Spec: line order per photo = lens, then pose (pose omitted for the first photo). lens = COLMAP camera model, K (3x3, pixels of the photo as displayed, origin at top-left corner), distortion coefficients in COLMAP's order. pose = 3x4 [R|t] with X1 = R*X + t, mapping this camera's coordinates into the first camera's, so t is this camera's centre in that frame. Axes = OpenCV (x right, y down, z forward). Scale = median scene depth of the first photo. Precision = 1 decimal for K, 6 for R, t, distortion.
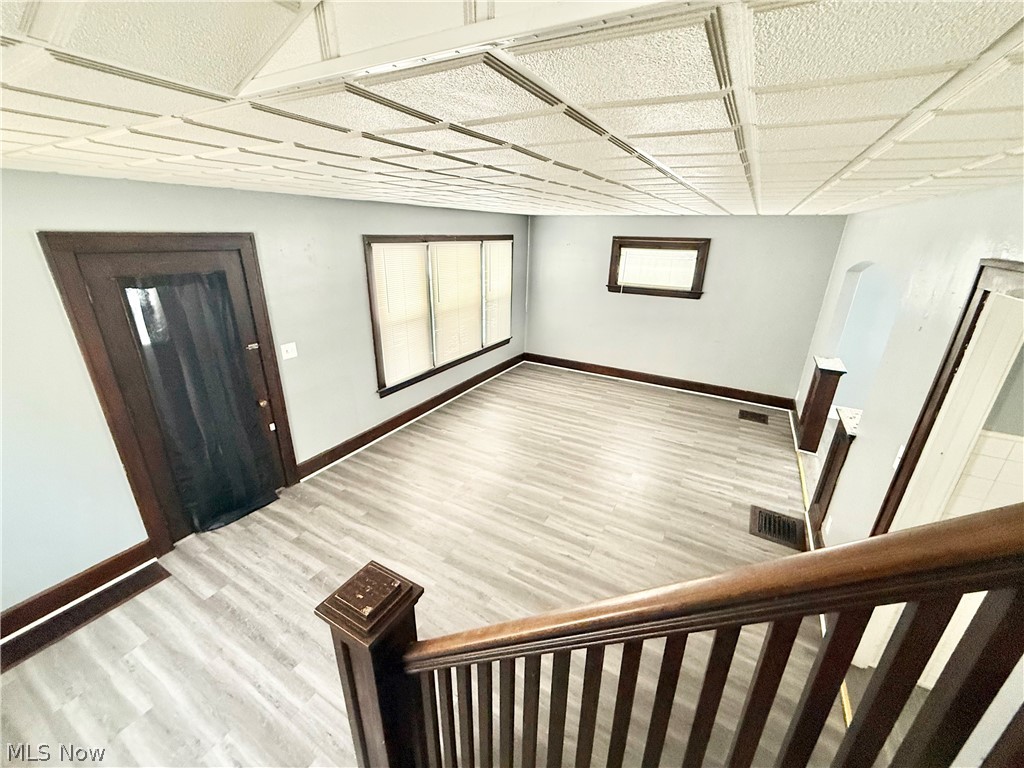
lens RADIAL K [[410.6, 0, 513.7], [0, 410.6, 385.9], [0, 0, 1]] dist [-0.002987, -0.000134]
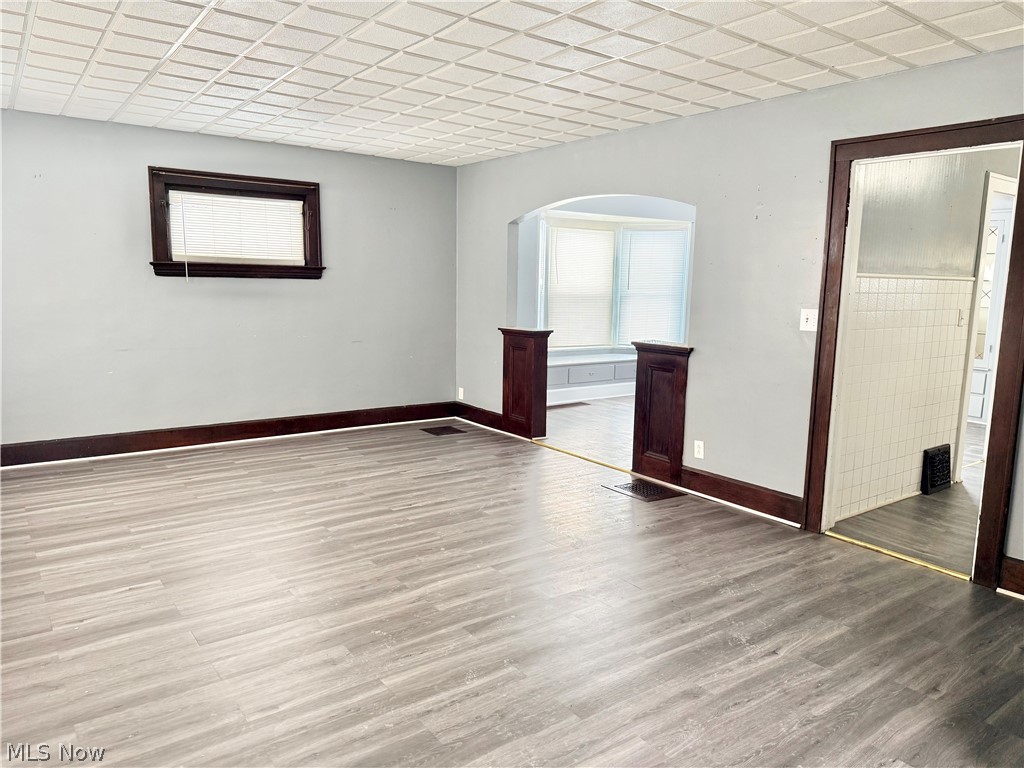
lens RADIAL K [[717.2, 0, 510.6], [0, 717.2, 381.7], [0, 0, 1]] dist [0.075085, -0.026818]
pose [[0.419622, -0.142709, 0.896410, -0.434779], [0.317939, 0.948109, 0.002108, 0.028277], [-0.850196, 0.284119, 0.443220, 0.309065]]
